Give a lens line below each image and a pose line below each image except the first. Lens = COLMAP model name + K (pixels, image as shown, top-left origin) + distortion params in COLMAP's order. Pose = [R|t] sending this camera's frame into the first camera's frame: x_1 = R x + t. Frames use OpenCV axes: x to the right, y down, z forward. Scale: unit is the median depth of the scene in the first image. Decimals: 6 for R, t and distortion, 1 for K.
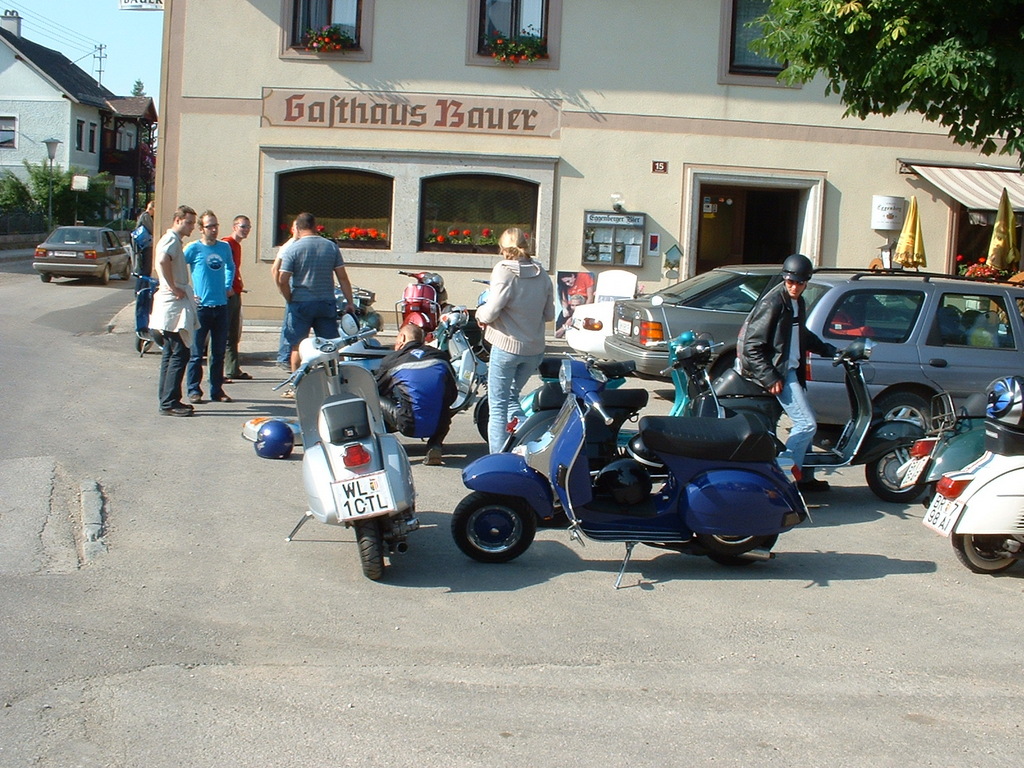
lens RADIAL K [[1253.7, 0, 511.0], [0, 1253.7, 364.3], [0, 0, 1]] dist [-0.208916, 0.237026]
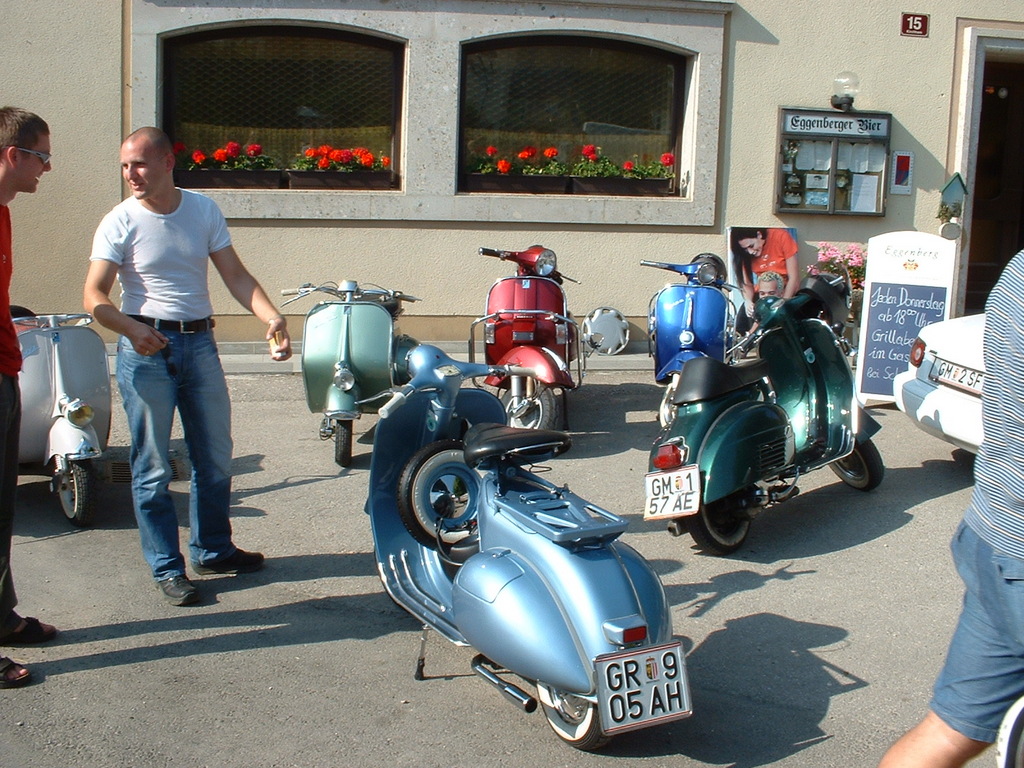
lens RADIAL K [[1253.7, 0, 511.0], [0, 1253.7, 364.3], [0, 0, 1]] dist [-0.208916, 0.237026]
pose [[0.991315, -0.037084, 0.126172, -0.118440], [0.028078, 0.996979, 0.072421, -0.057876], [-0.128476, -0.068249, 0.989361, 0.506397]]
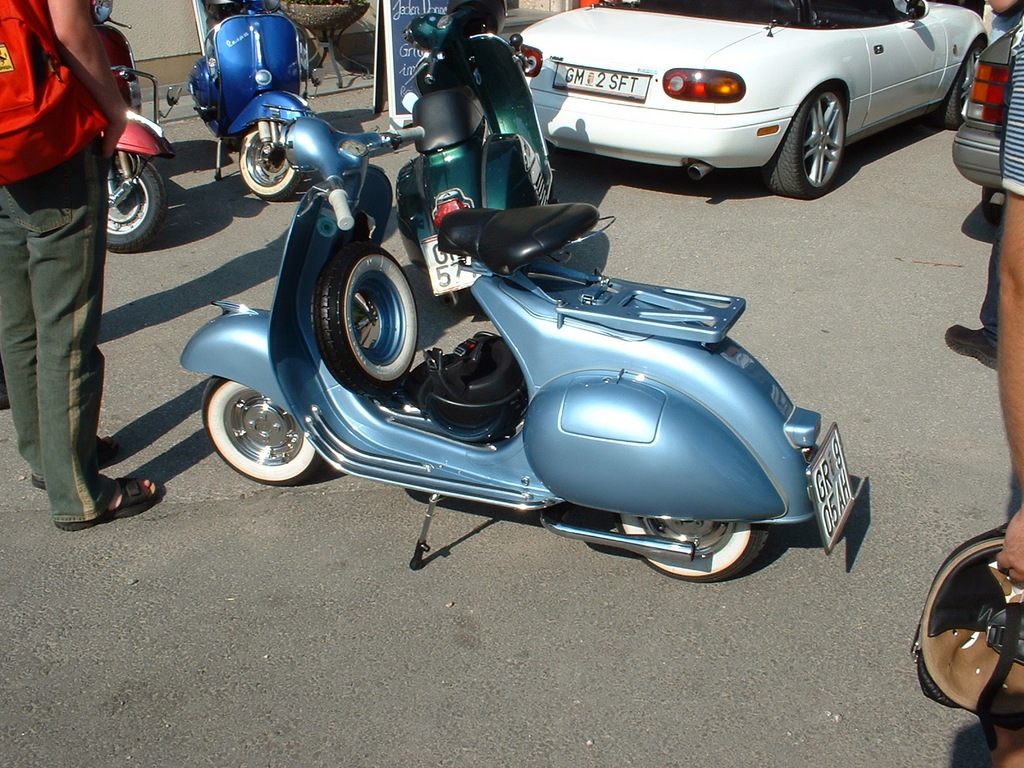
lens RADIAL K [[1253.7, 0, 511.0], [0, 1253.7, 364.3], [0, 0, 1]] dist [-0.208916, 0.237026]
pose [[0.719863, -0.293321, 0.629095, -0.193436], [0.098835, 0.940405, 0.325377, -0.064425], [-0.687043, -0.172051, 0.705953, 0.596378]]
